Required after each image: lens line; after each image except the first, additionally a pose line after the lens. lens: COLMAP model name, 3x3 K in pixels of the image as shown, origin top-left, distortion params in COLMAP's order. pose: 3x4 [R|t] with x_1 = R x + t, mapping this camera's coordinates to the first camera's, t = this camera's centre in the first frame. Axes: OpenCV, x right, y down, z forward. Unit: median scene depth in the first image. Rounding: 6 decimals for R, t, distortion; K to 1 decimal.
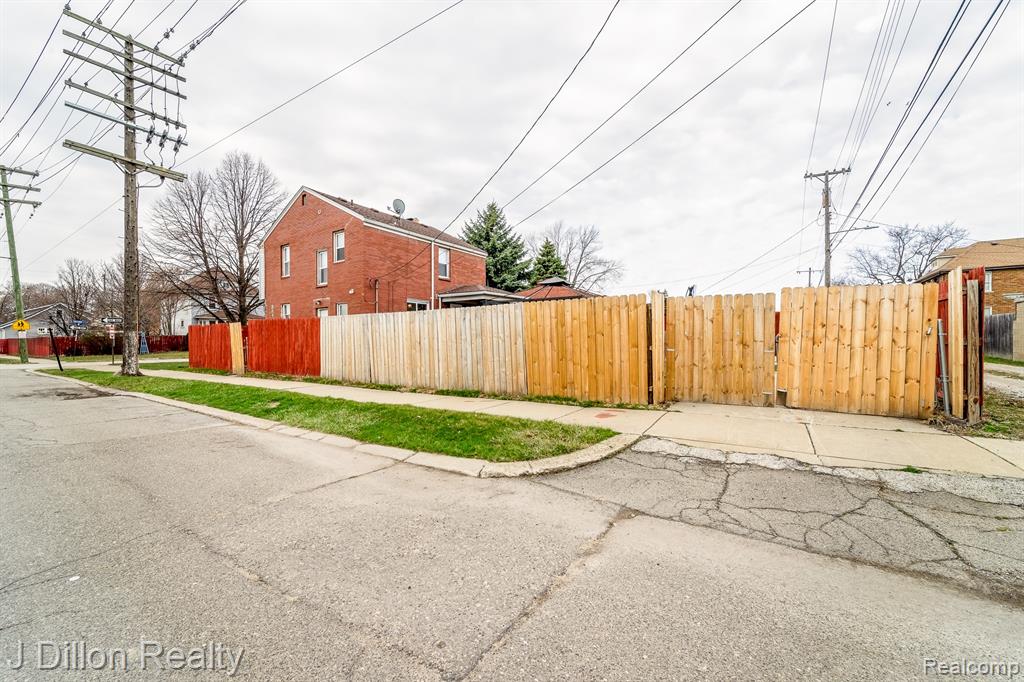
lens RADIAL K [[421.2, 0, 520.1], [0, 421.2, 341.1], [0, 0, 1]] dist [0.003109, -0.001573]
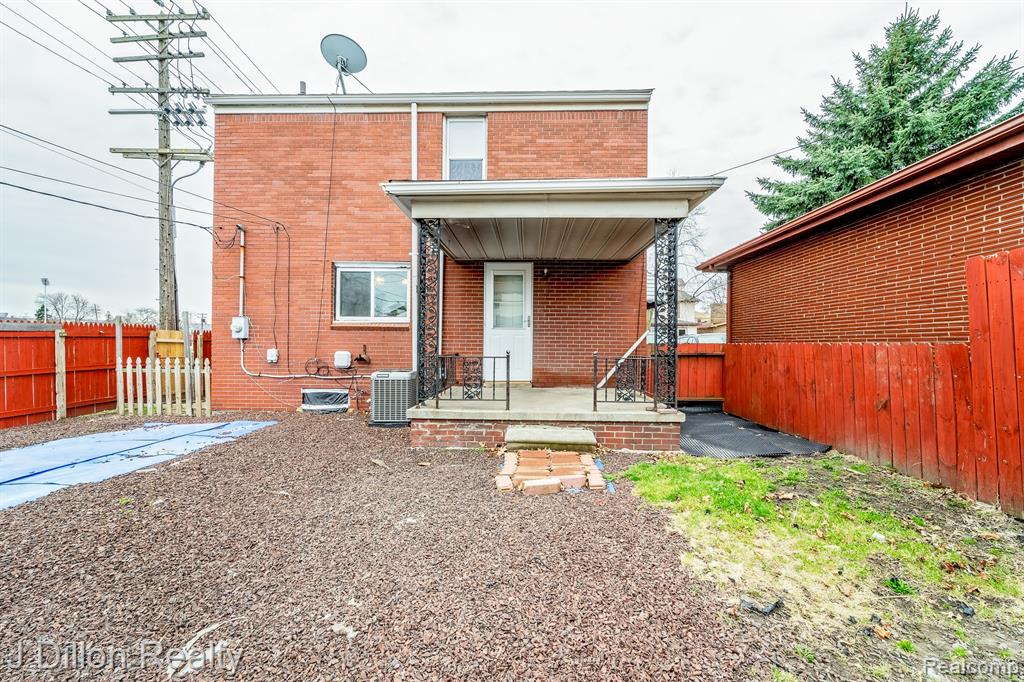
lens RADIAL K [[421.2, 0, 514.0], [0, 421.2, 343.2], [0, 0, 1]] dist [0.003109, -0.001573]
pose [[0.512460, 0.002317, -0.858708, 0.213731], [-0.007964, 0.999966, -0.002054, -0.025137], [0.858674, 0.007891, 0.512461, 1.116570]]
